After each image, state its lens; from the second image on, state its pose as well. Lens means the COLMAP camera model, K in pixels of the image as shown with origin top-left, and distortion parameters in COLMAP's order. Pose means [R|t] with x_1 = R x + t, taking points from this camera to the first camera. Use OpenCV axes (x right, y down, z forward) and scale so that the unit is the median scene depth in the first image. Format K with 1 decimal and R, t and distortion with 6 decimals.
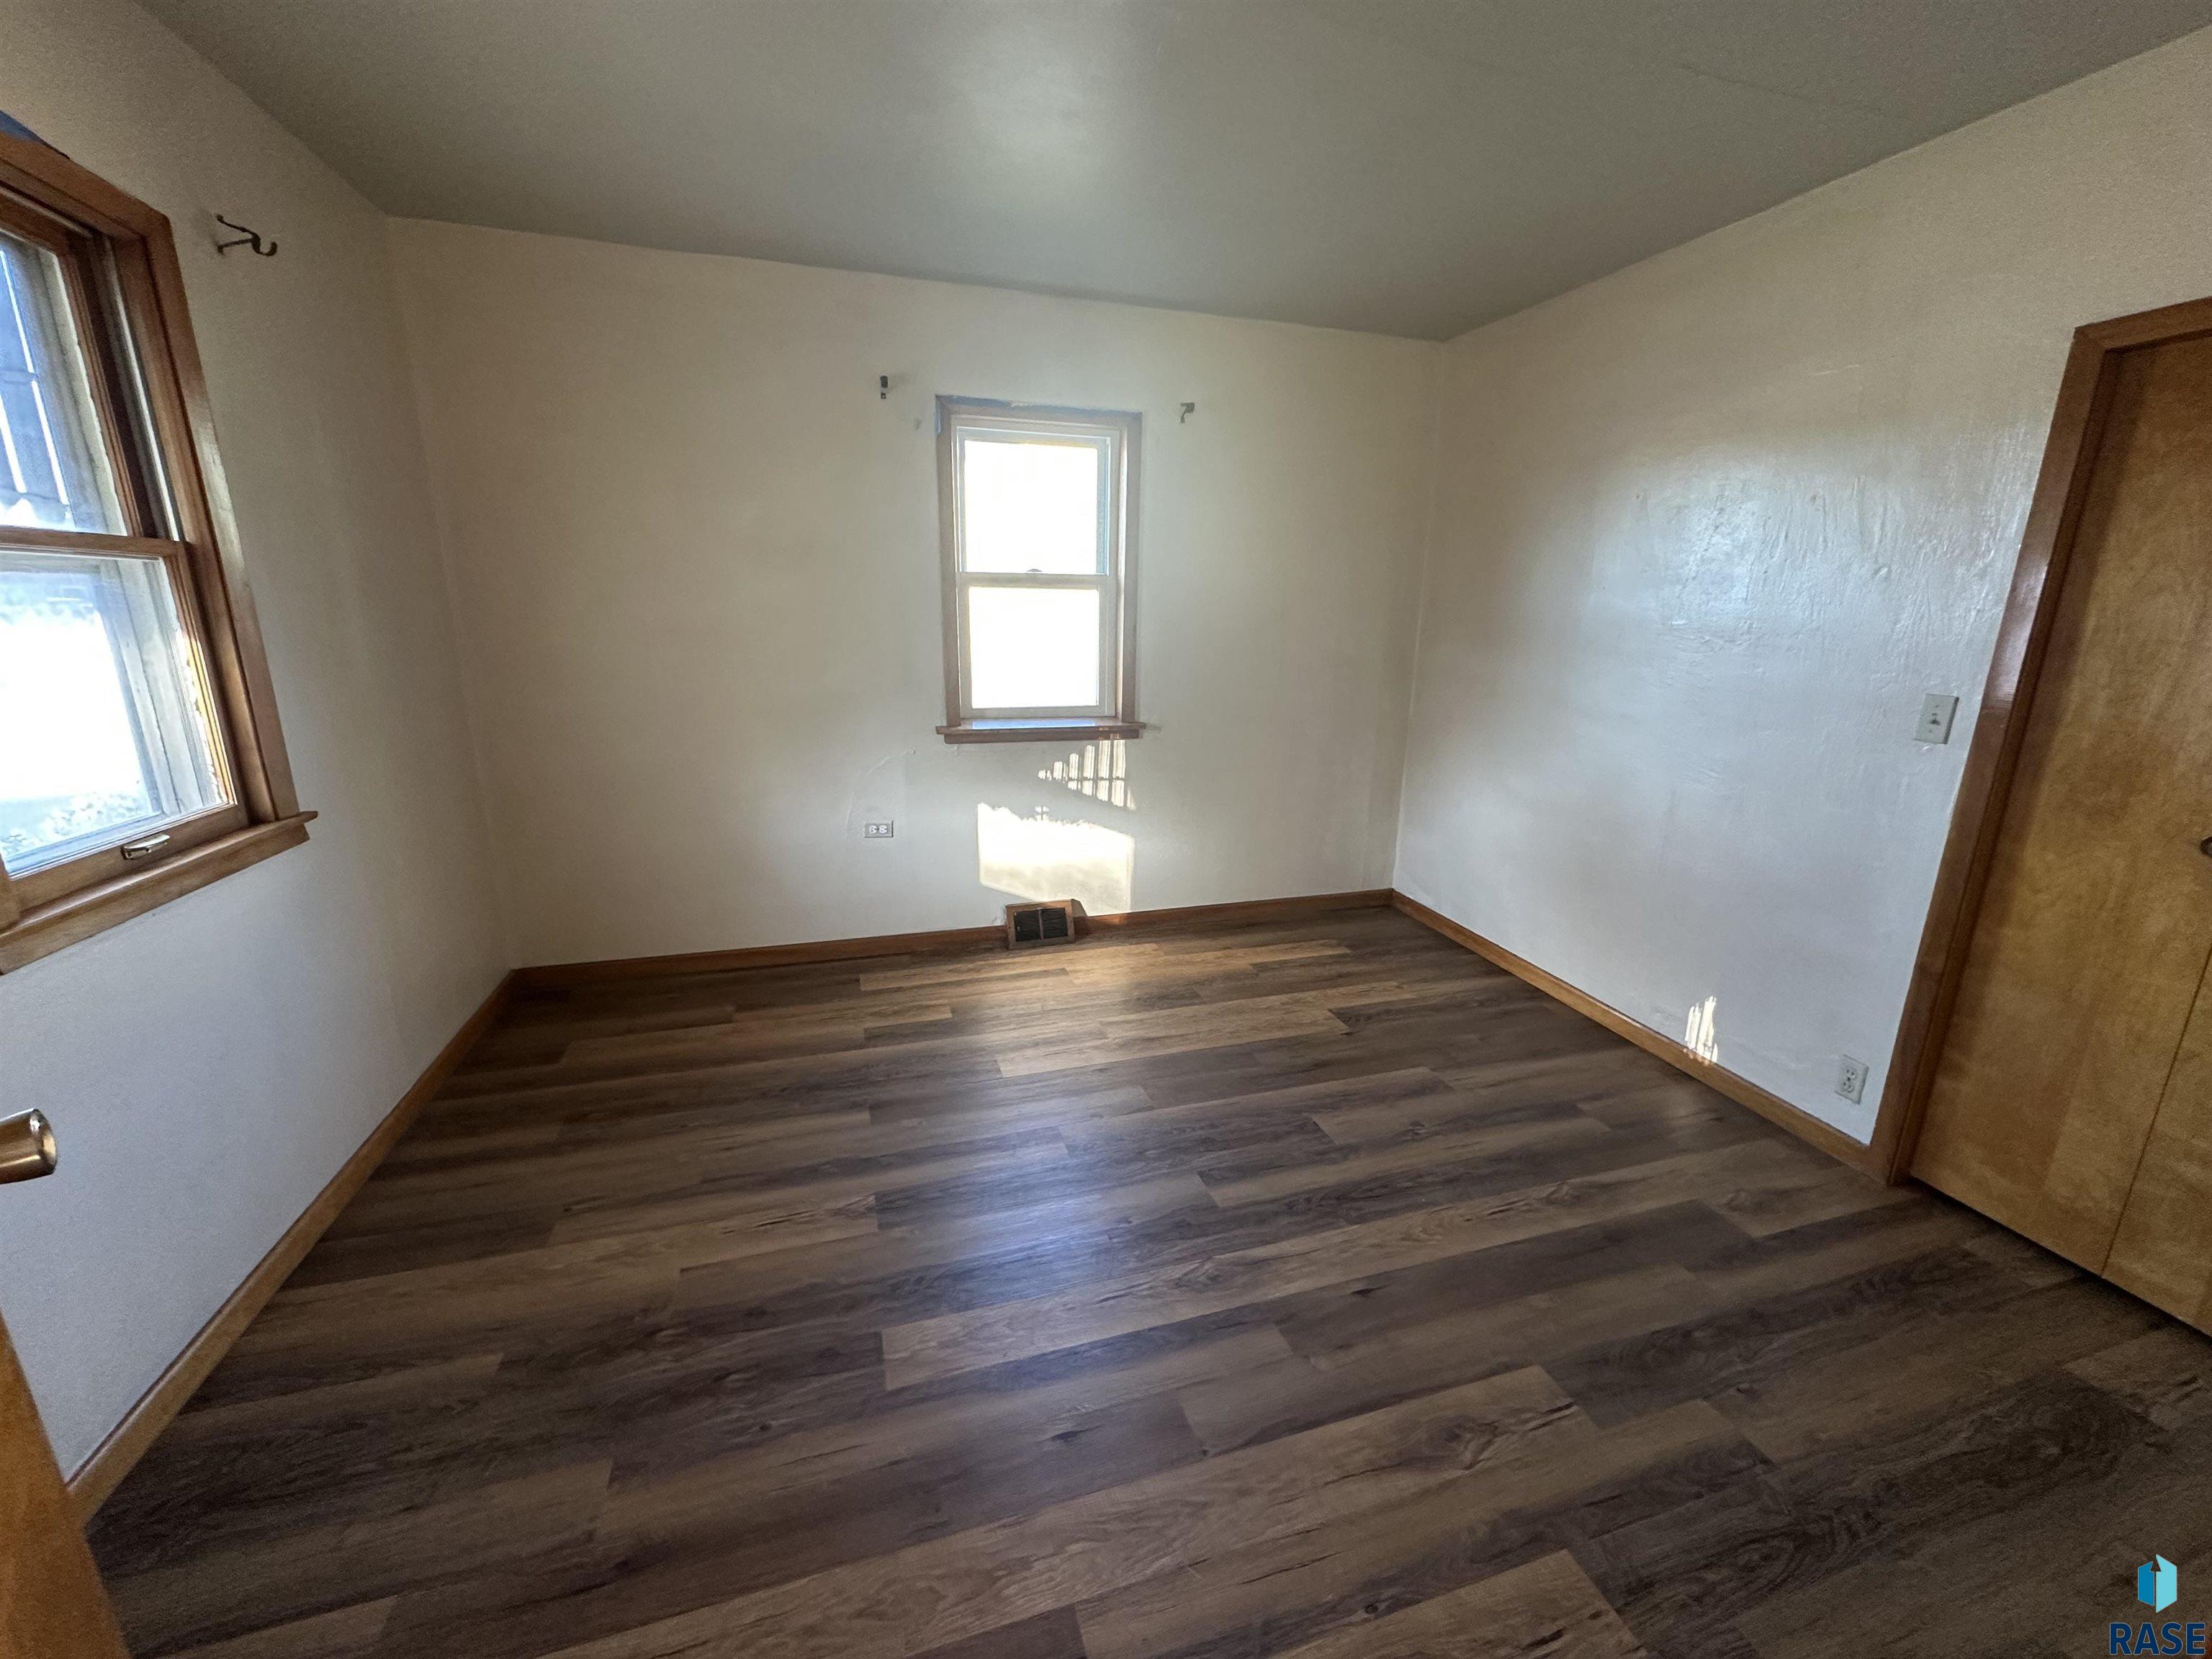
lens RADIAL K [[884.4, 0, 1106.0], [0, 884.4, 829.5], [0, 0, 1]] dist [0.000266, -0.000037]
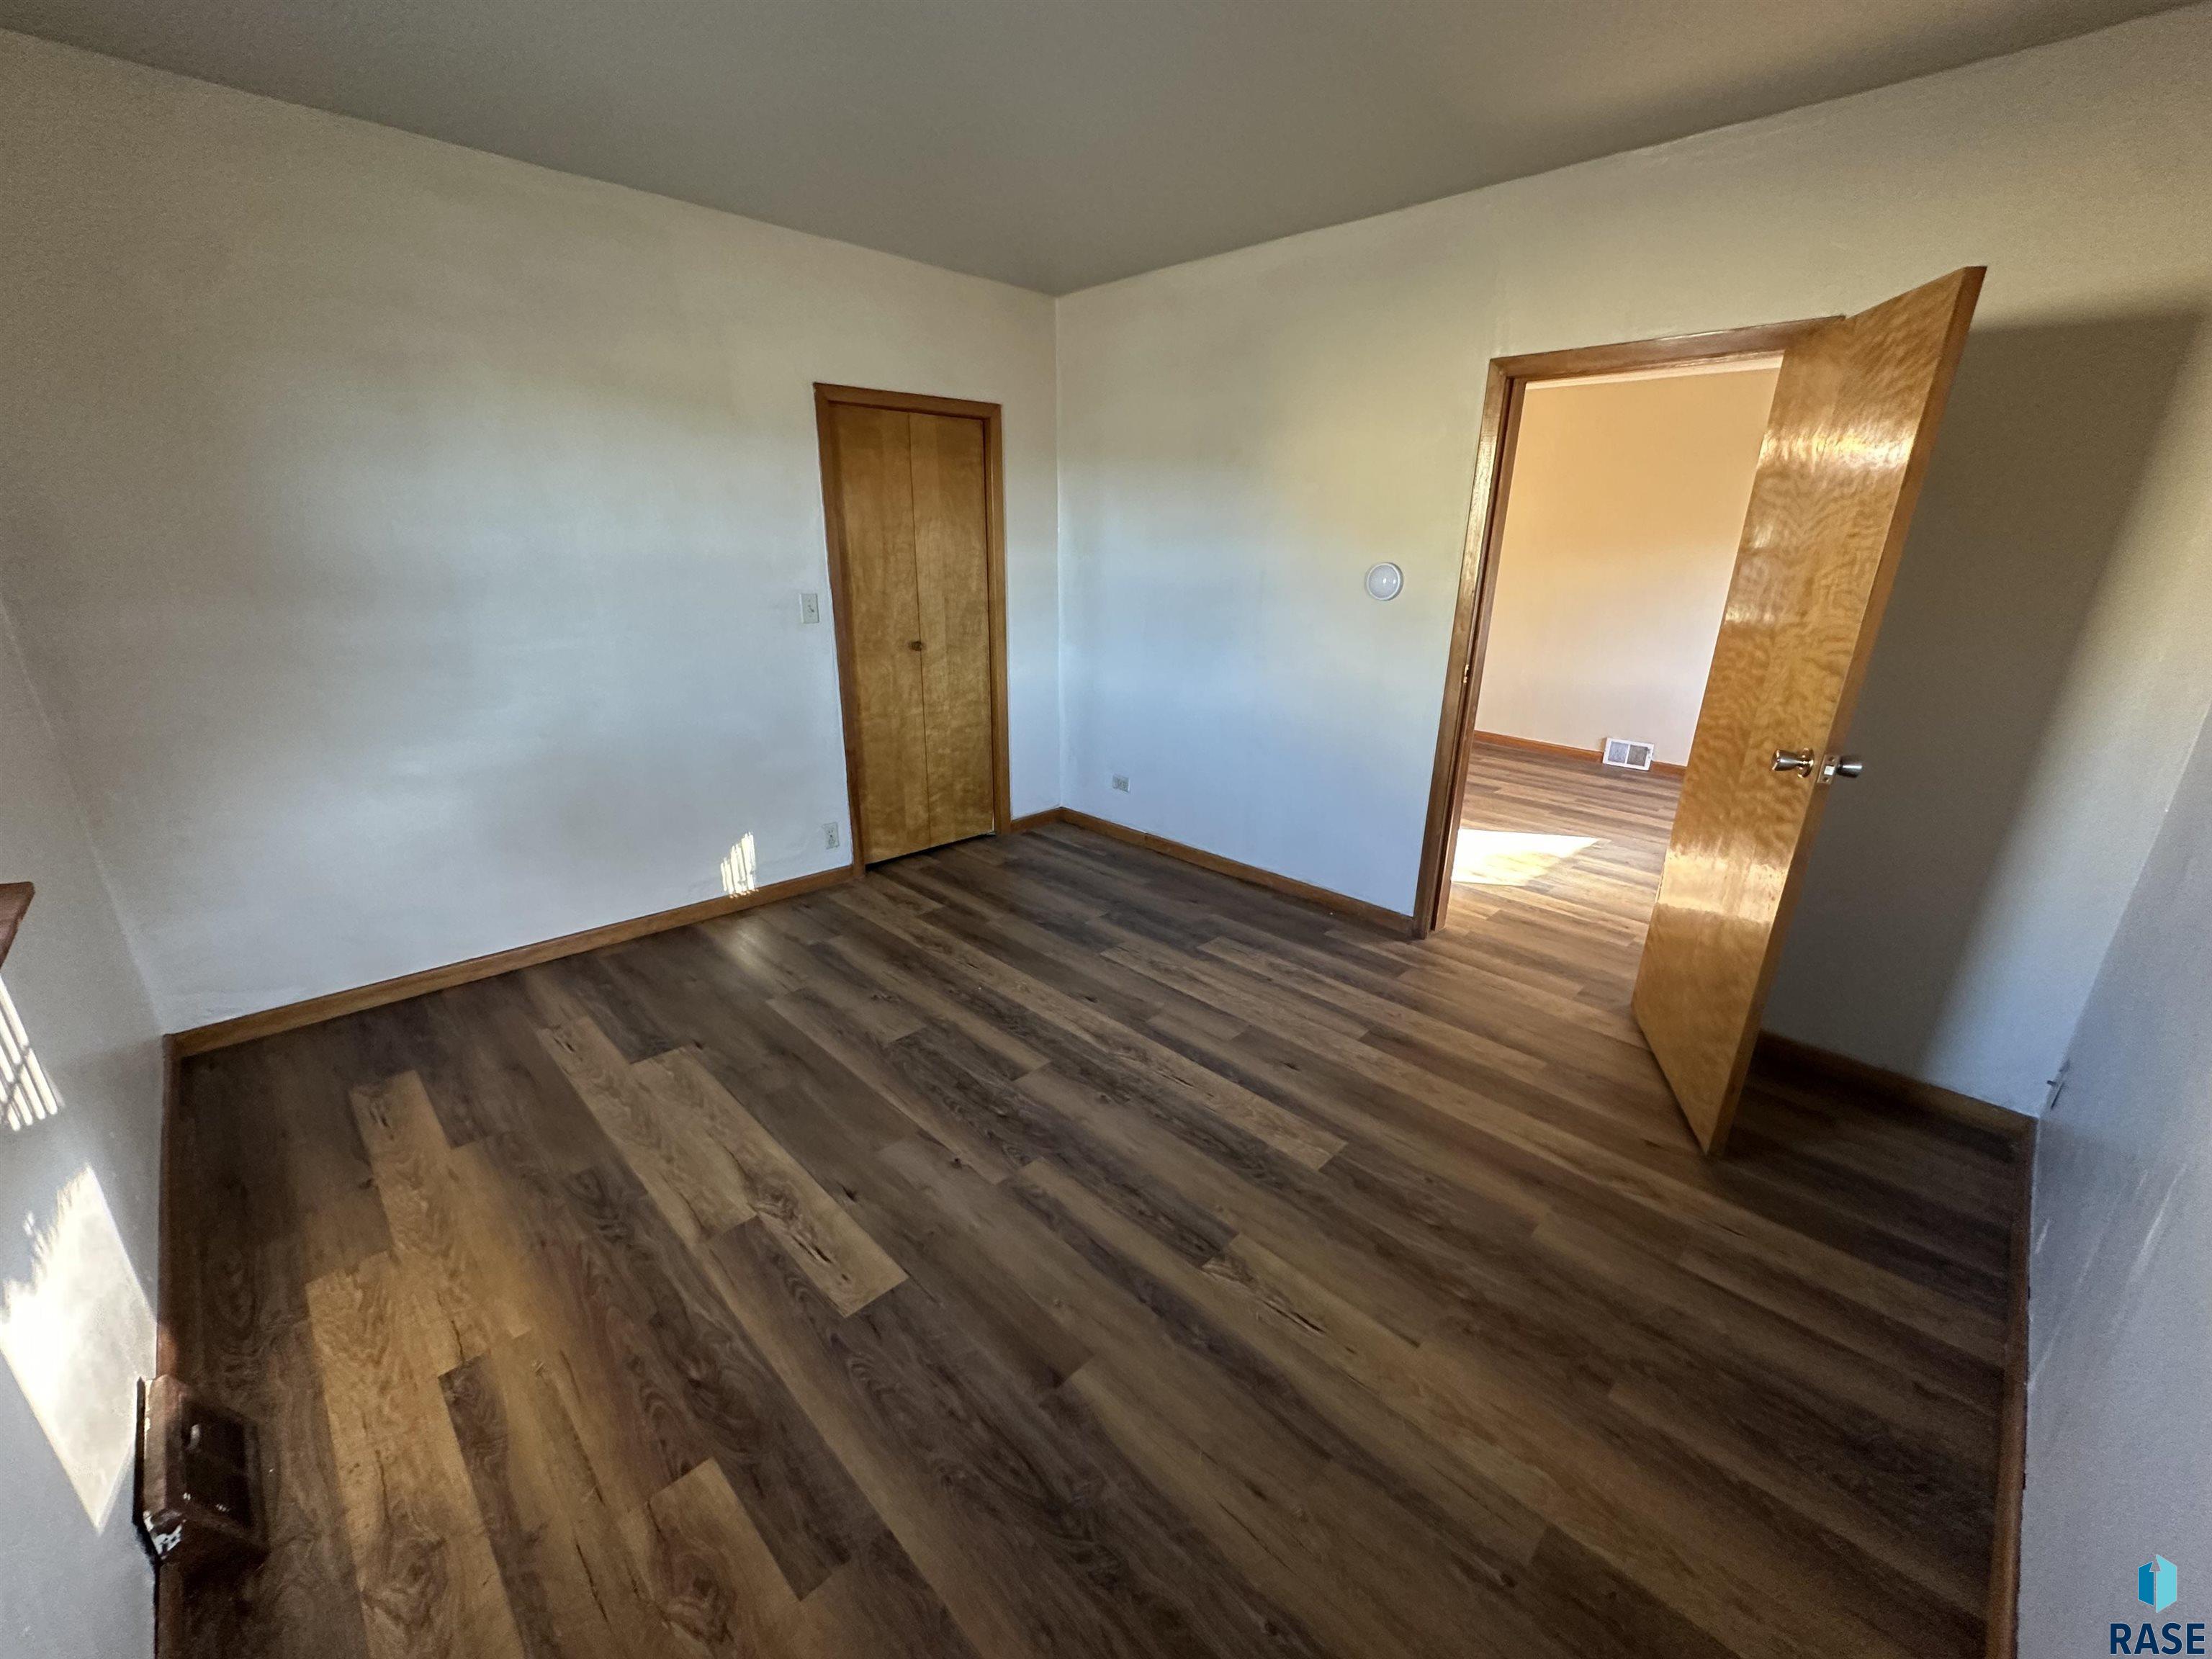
lens RADIAL K [[884.4, 0, 1106.0], [0, 884.4, 829.5], [0, 0, 1]] dist [0.000266, -0.000037]
pose [[-0.465965, -0.300510, 0.832208, -0.803786], [0.198074, 0.881259, 0.429127, -0.352333], [-0.862348, 0.364797, -0.351112, 1.220268]]
